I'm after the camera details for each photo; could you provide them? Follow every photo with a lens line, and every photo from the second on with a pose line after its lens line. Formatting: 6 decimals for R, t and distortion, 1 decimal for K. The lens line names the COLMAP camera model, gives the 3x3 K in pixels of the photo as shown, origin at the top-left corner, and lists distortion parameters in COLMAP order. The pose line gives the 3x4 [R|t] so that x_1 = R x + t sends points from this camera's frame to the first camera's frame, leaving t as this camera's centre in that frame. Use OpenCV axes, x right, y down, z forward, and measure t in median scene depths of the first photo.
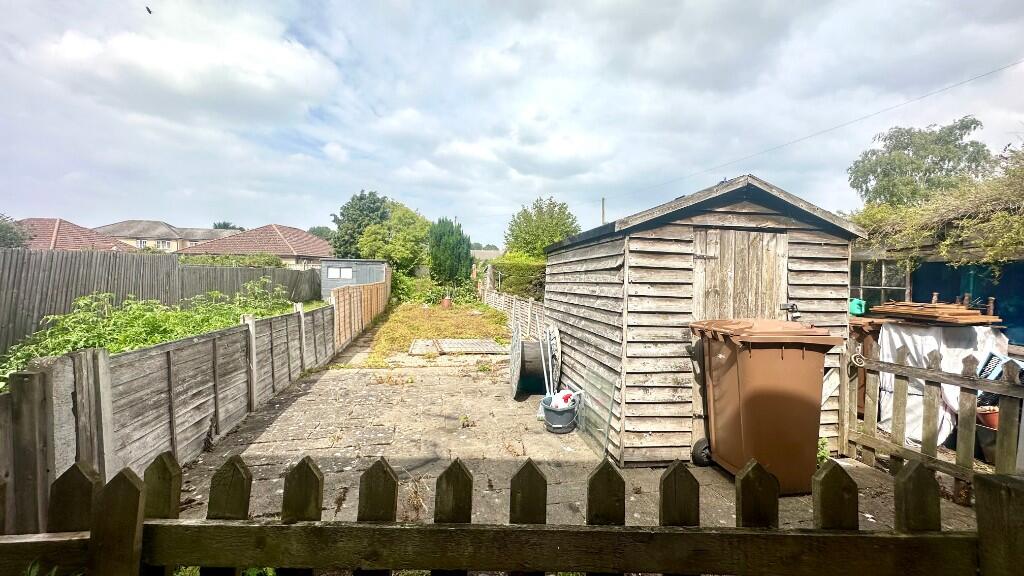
lens RADIAL K [[403.8, 0, 508.7], [0, 403.8, 293.8], [0, 0, 1]] dist [-0.016405, 0.005384]
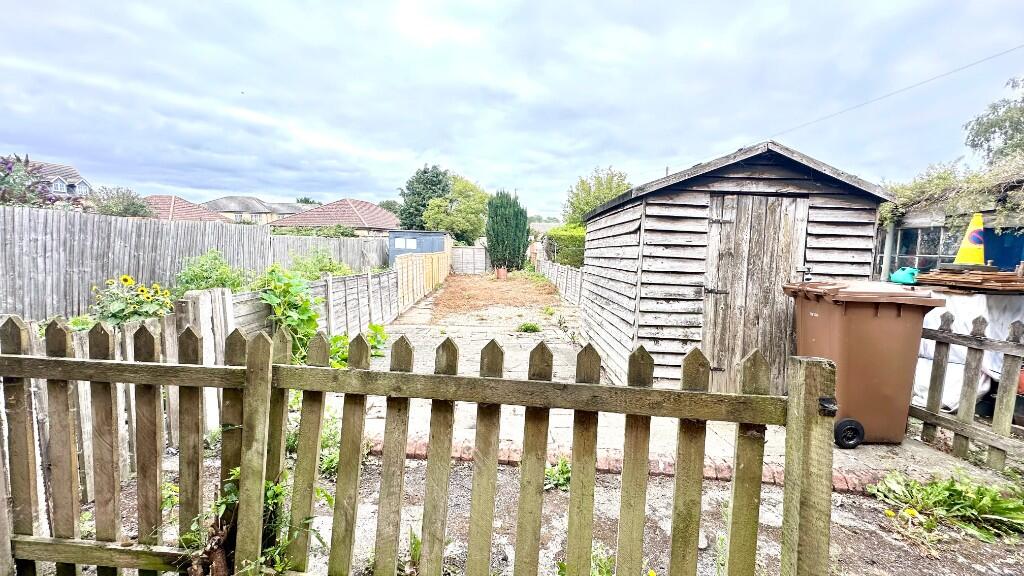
lens RADIAL K [[403.8, 0, 508.7], [0, 403.8, 293.8], [0, 0, 1]] dist [-0.016405, 0.005384]
pose [[0.988384, 0.024169, -0.150042, 0.095202], [-0.014215, 0.997647, 0.067066, 0.036620], [0.151310, -0.064154, 0.986402, -0.147620]]
